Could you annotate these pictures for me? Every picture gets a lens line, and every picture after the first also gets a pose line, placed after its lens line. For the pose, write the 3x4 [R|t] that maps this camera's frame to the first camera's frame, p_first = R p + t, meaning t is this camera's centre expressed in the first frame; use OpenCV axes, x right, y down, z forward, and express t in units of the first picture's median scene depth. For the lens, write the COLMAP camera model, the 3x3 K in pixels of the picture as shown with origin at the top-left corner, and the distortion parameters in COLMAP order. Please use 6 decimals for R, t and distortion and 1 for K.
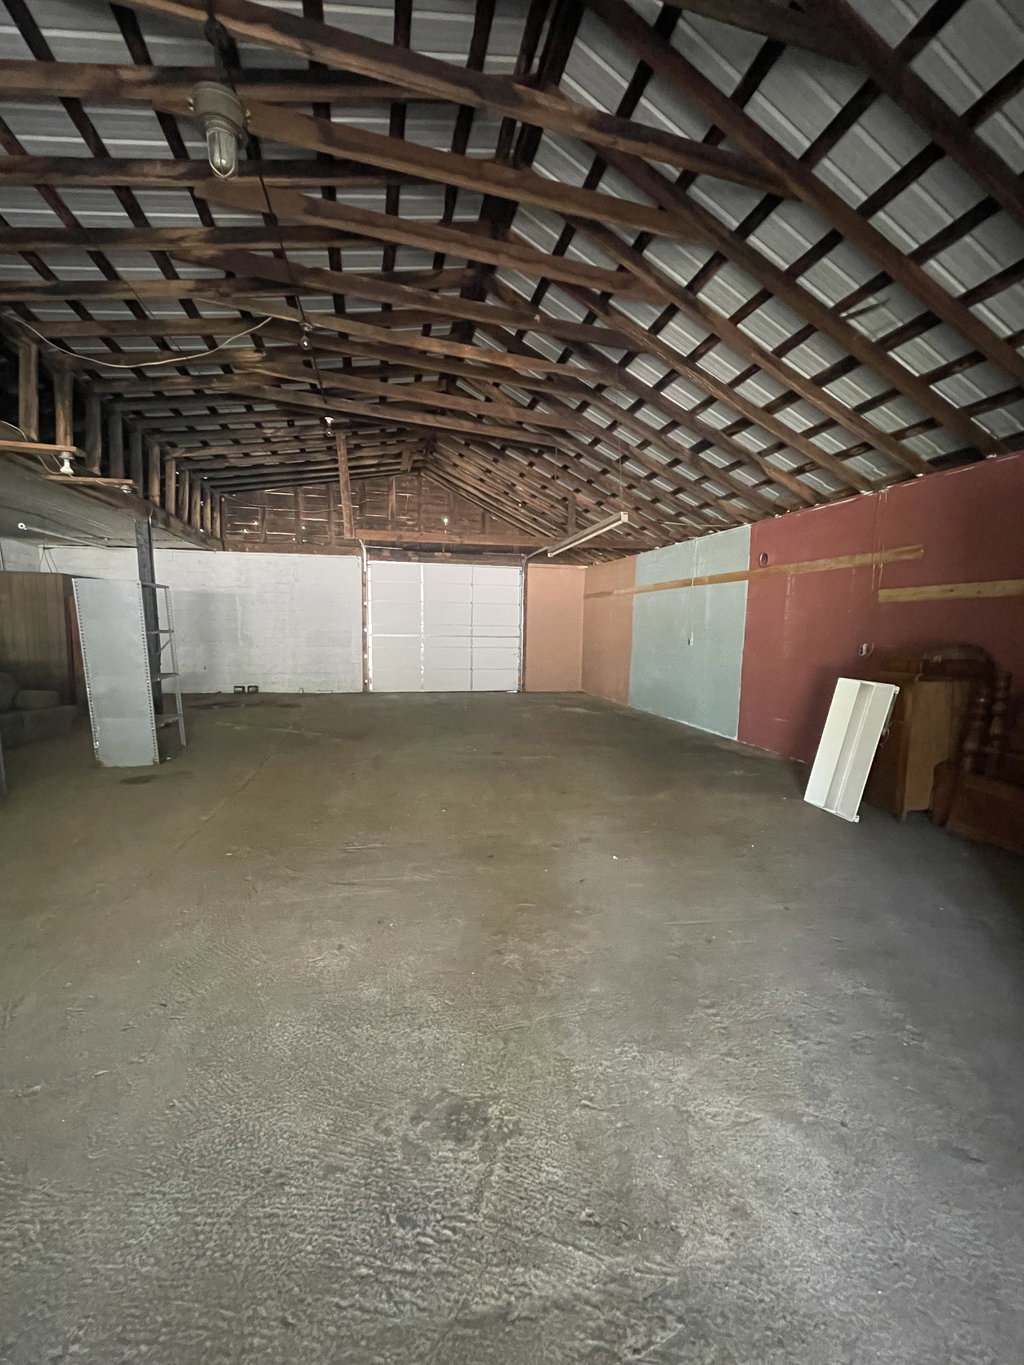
lens RADIAL K [[555.3, 0, 515.7], [0, 555.3, 684.9], [0, 0, 1]] dist [0.003233, 0.000533]
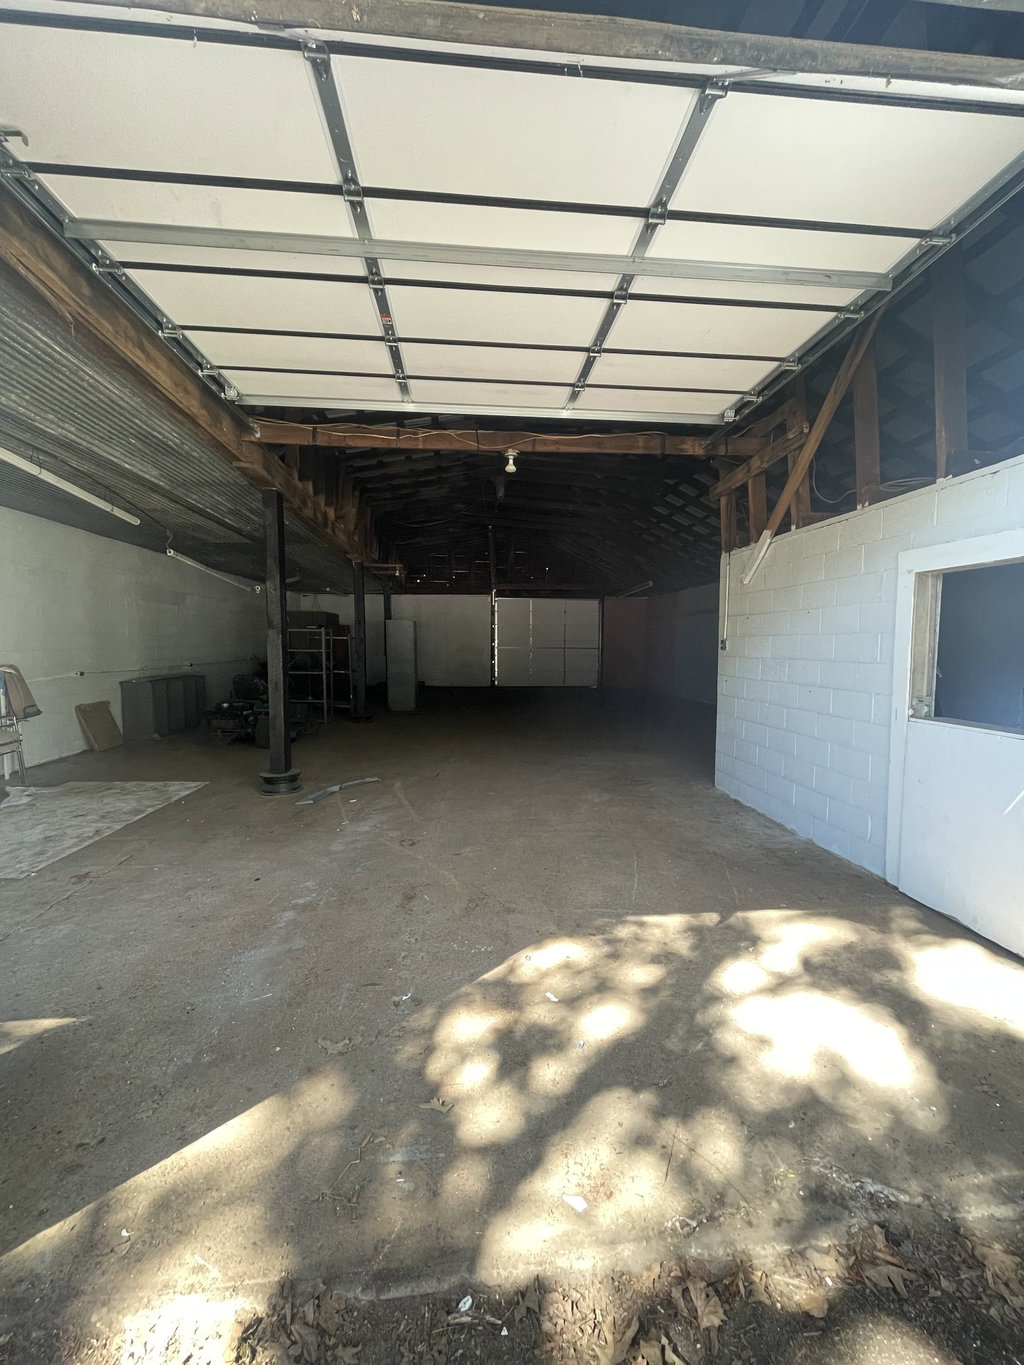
lens RADIAL K [[555.3, 0, 512.2], [0, 555.3, 683.8], [0, 0, 1]] dist [0.003233, 0.000533]
pose [[0.988784, -0.000491, -0.149350, 0.001283], [-0.004106, 0.999527, -0.030471, 0.091014], [0.149294, 0.030743, 0.988315, -0.789731]]
